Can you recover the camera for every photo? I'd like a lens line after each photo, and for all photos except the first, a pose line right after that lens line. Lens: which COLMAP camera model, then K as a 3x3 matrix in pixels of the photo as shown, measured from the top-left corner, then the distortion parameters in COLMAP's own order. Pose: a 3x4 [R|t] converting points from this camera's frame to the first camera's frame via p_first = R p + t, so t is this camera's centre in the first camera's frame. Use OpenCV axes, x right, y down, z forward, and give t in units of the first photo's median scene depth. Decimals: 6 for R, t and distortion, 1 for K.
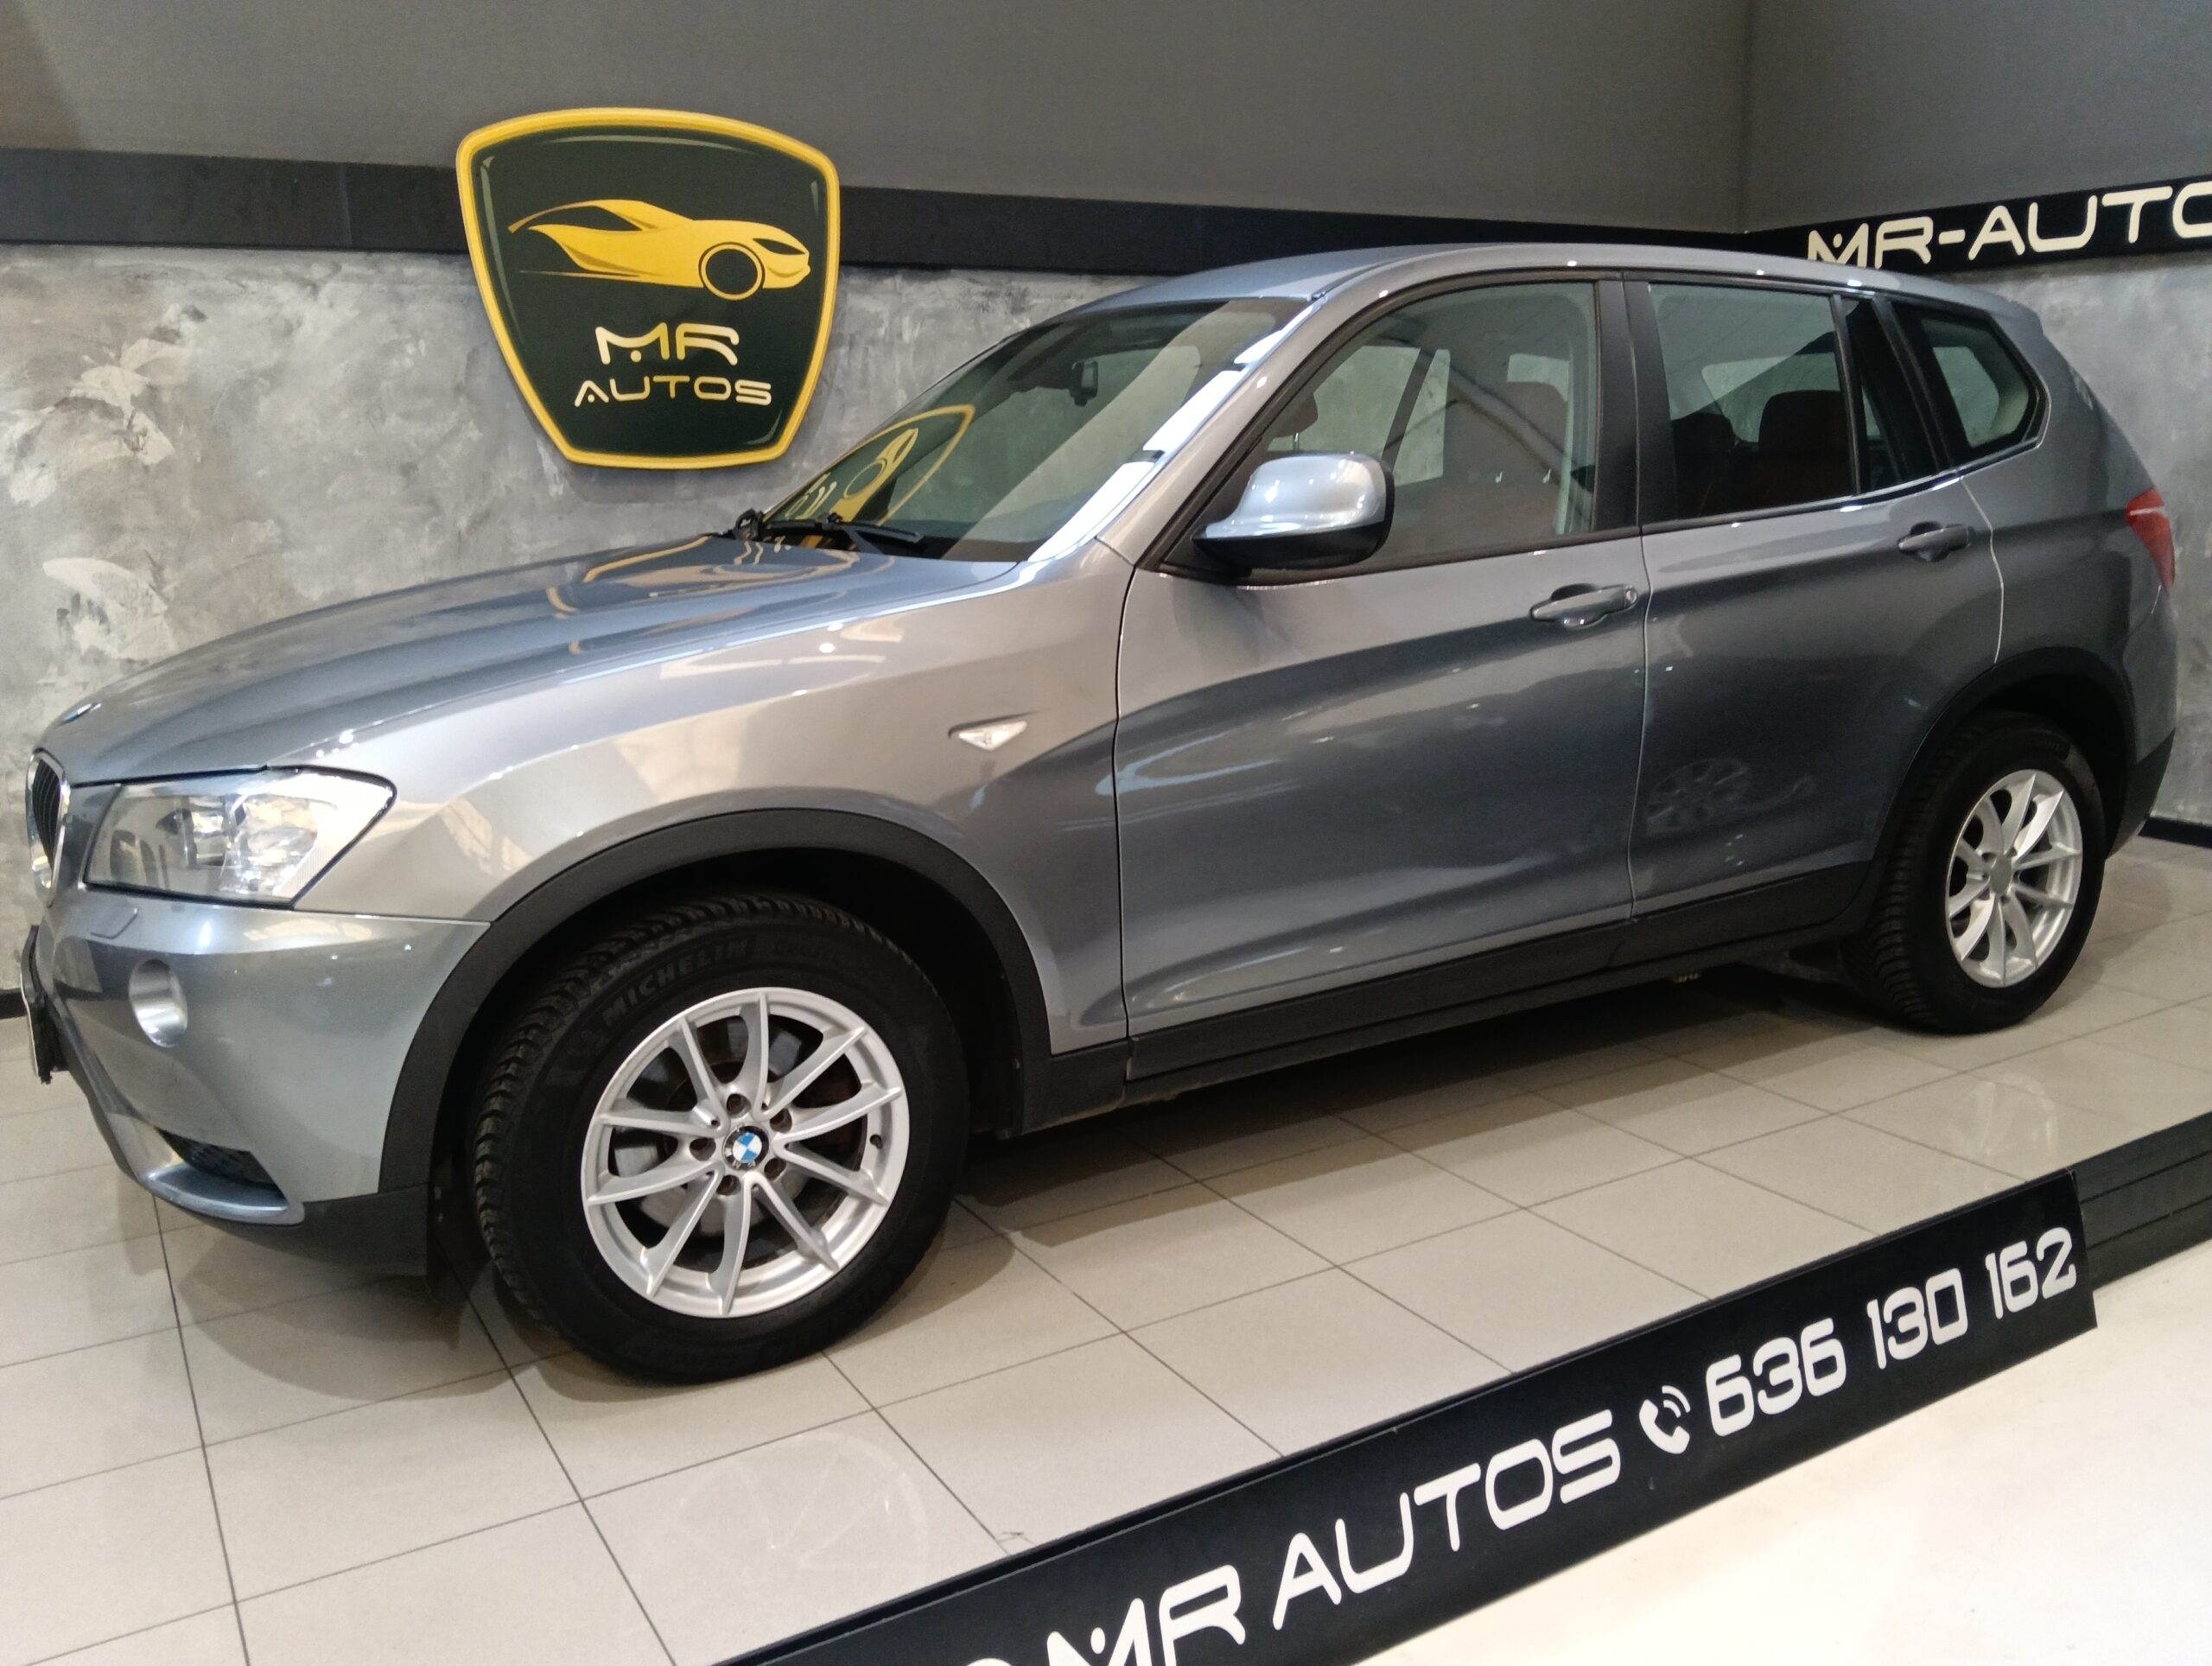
lens RADIAL K [[1839.6, 0, 1092.2], [0, 1839.6, 829.4], [0, 0, 1]] dist [0.012940, -0.058191]
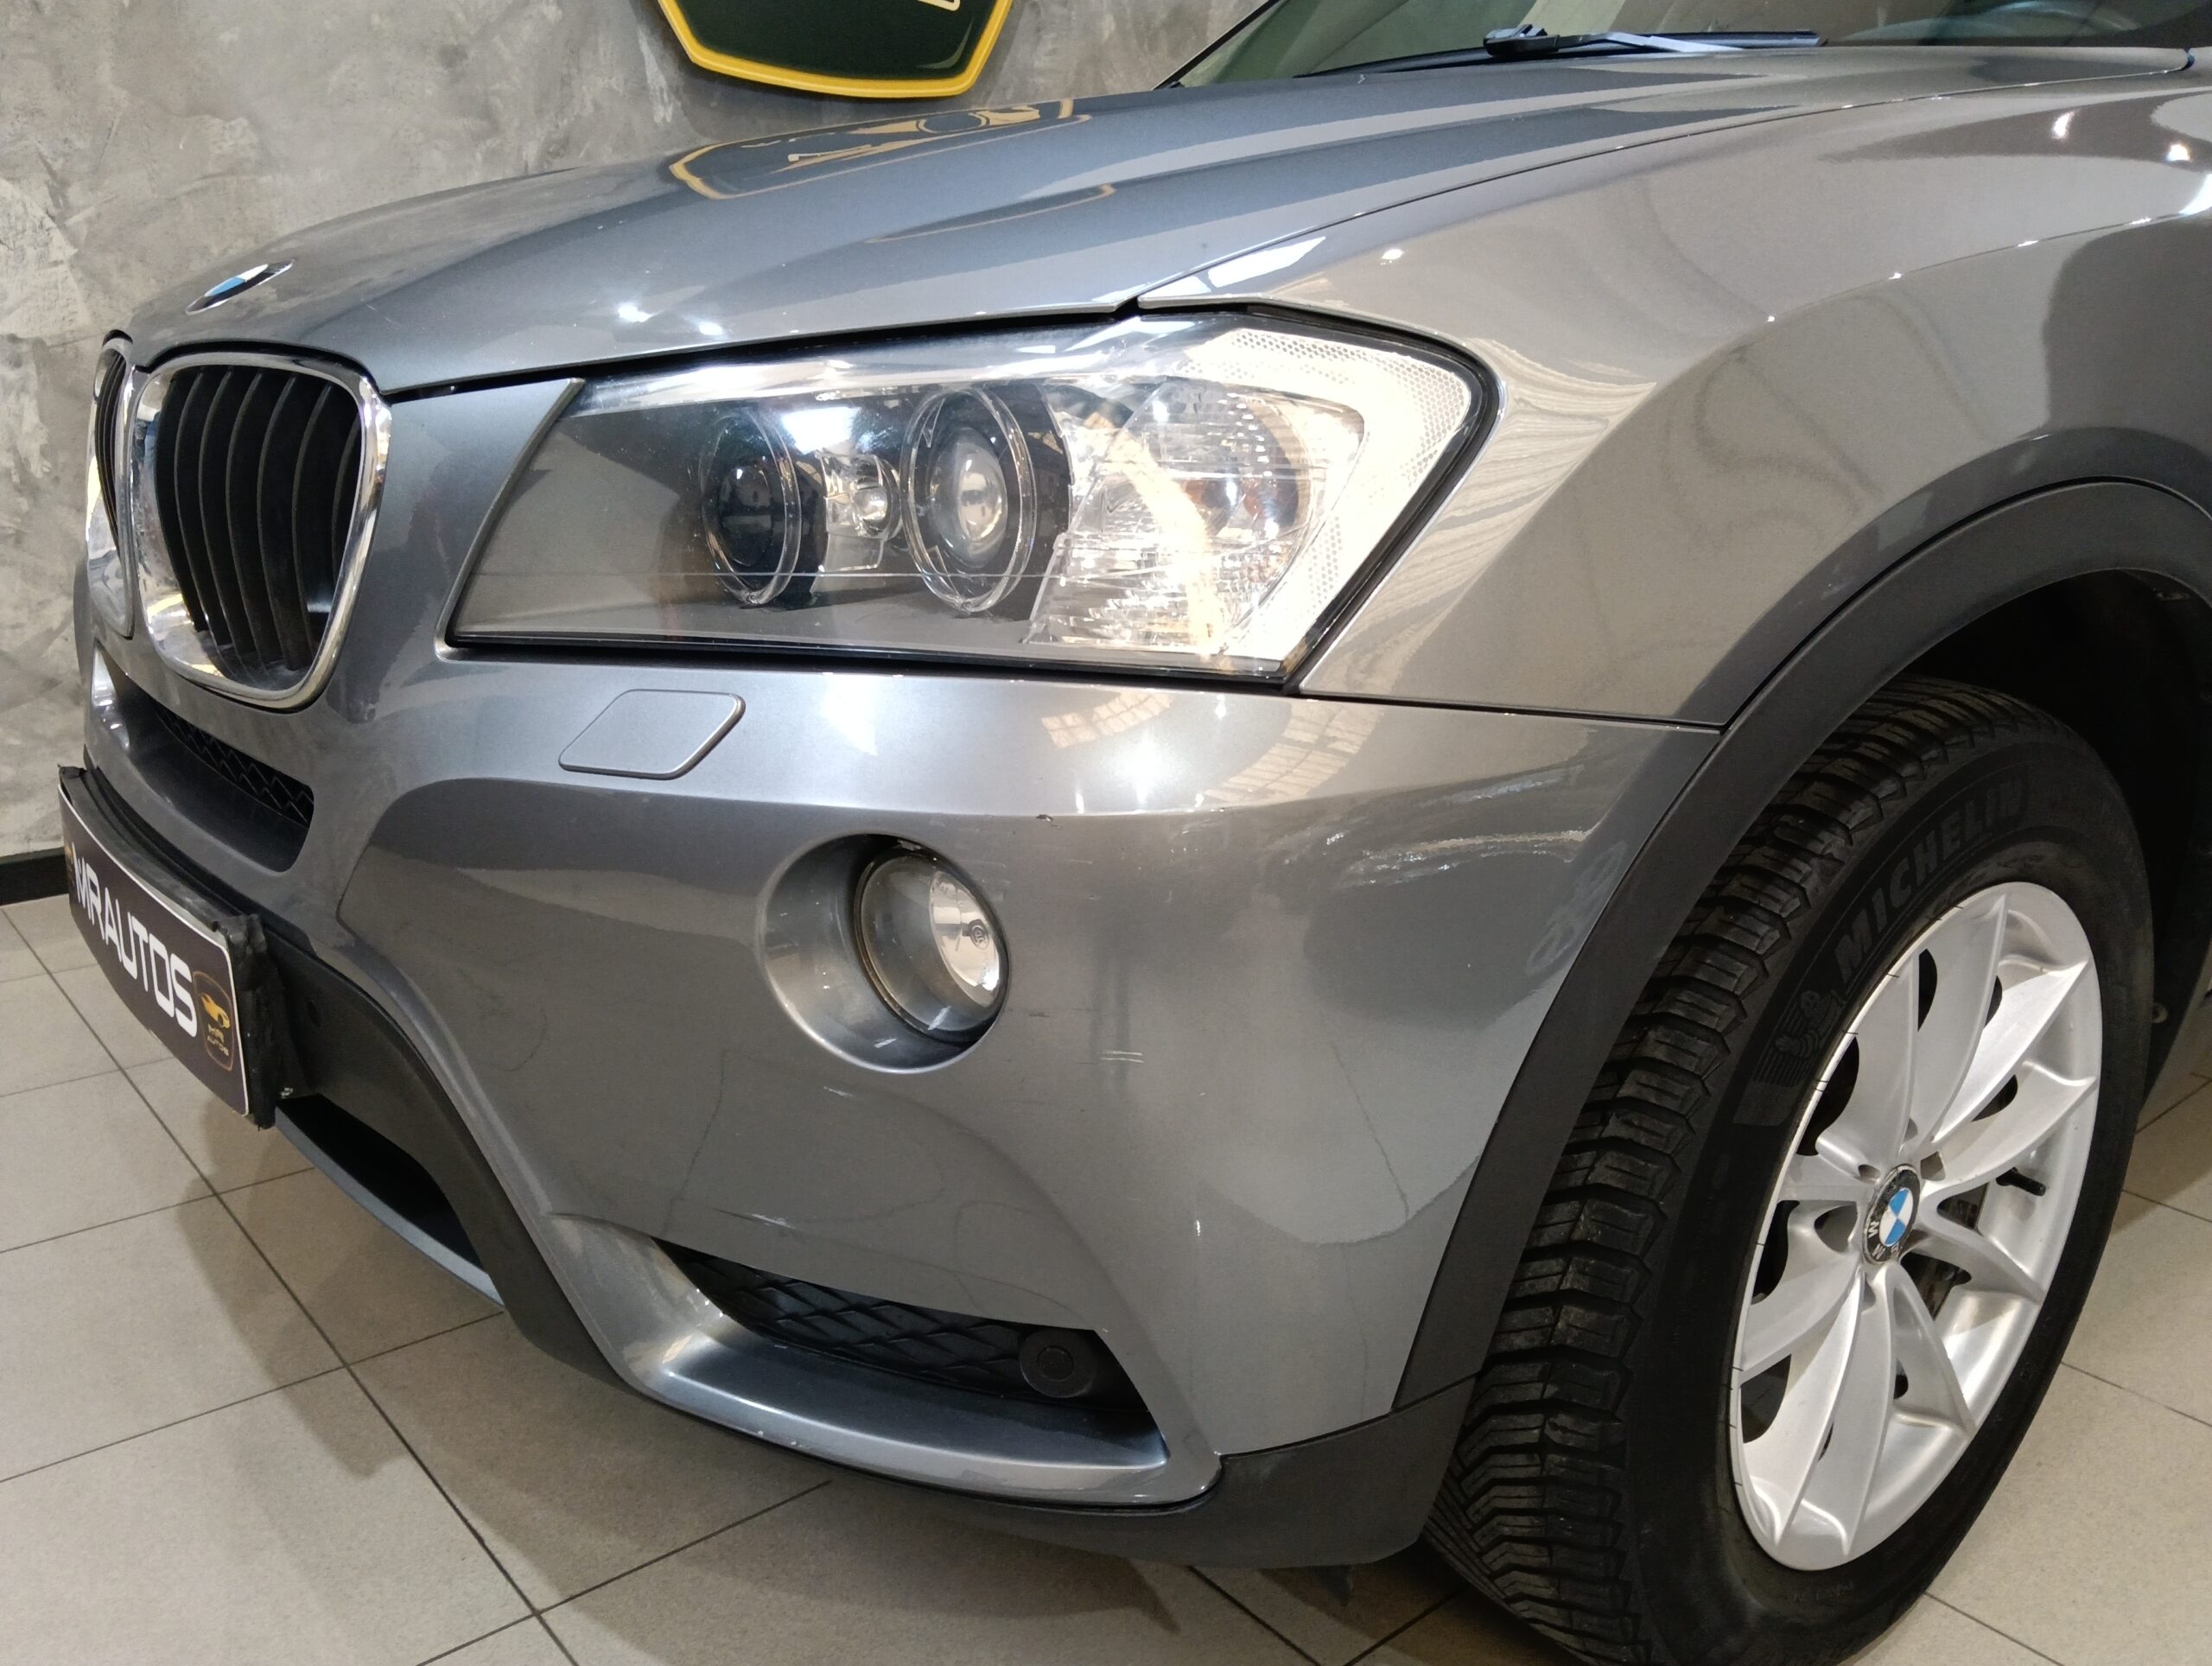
lens RADIAL K [[1839.6, 0, 1098.7], [0, 1839.6, 822.2], [0, 0, 1]] dist [0.012940, -0.058191]
pose [[0.985095, -0.012552, 0.171550, -0.267378], [-0.000172, 0.997261, 0.073958, 0.020684], [-0.172009, -0.072886, 0.982395, 0.325185]]
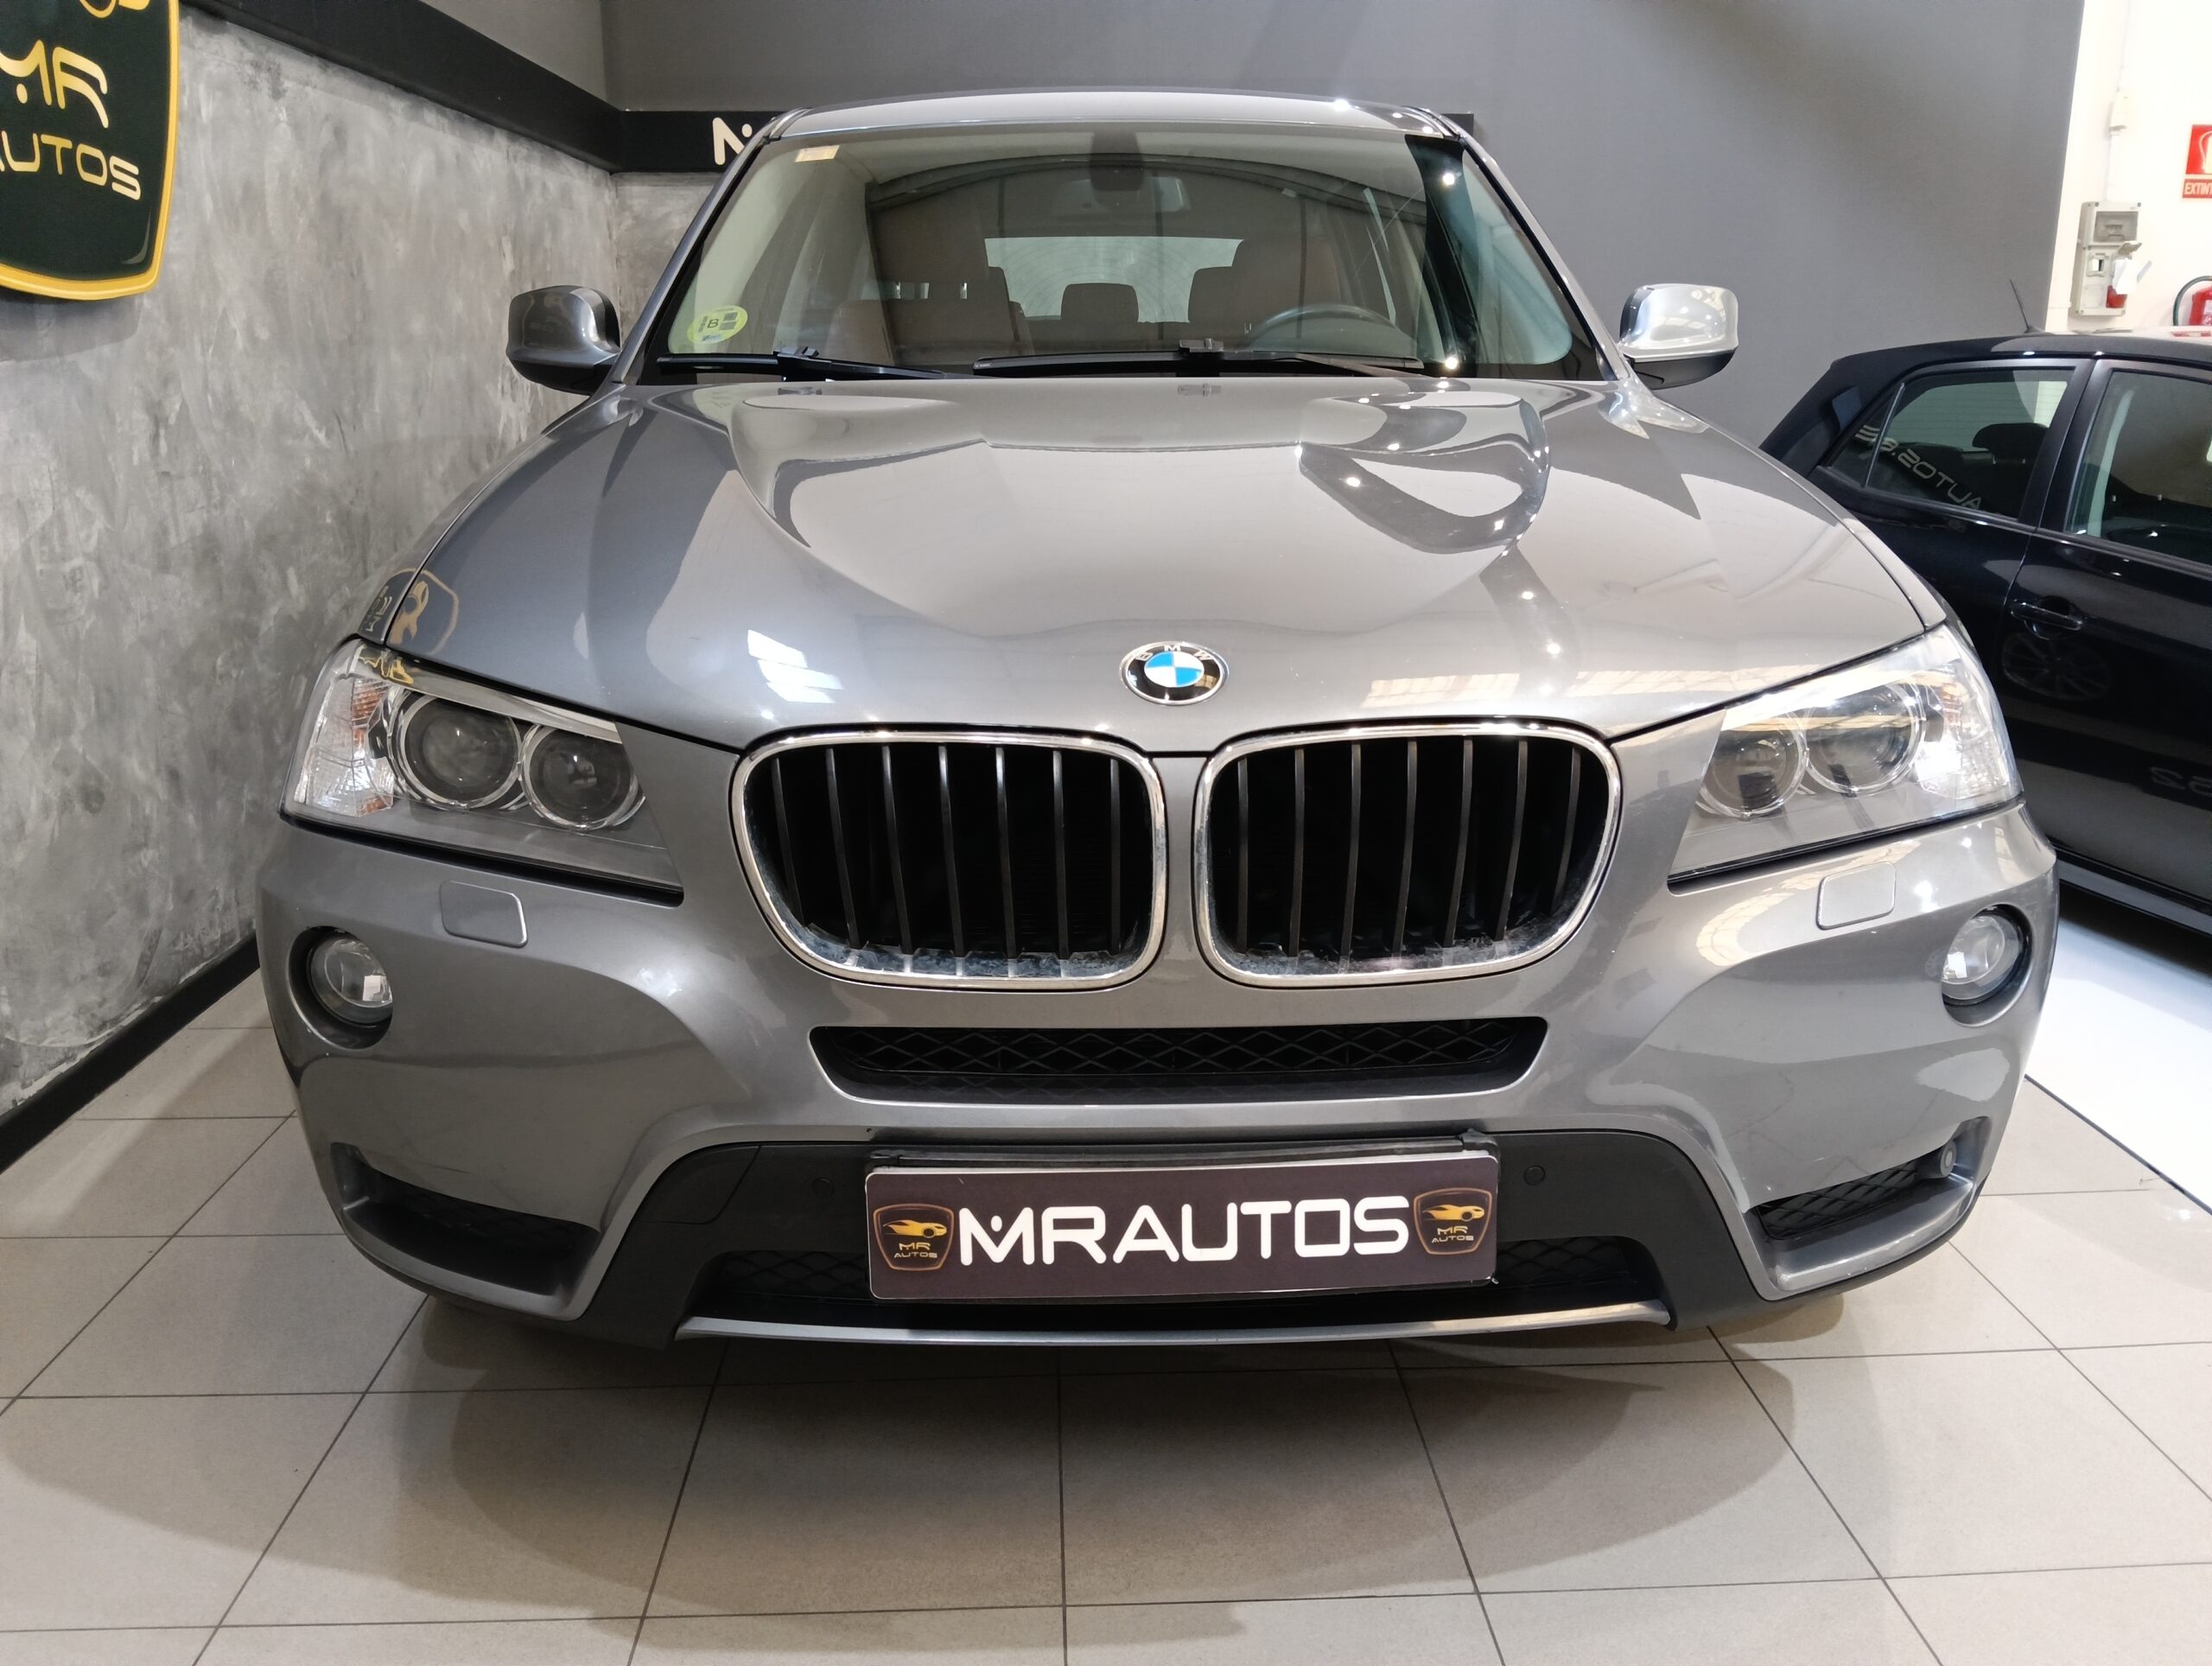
lens RADIAL K [[1839.6, 0, 1125.7], [0, 1839.6, 828.0], [0, 0, 1]] dist [0.012940, -0.058191]
pose [[0.464548, -0.207900, 0.860798, -0.646480], [0.174614, 0.974472, 0.141120, -0.061050], [-0.868162, 0.084750, 0.488991, 0.474629]]
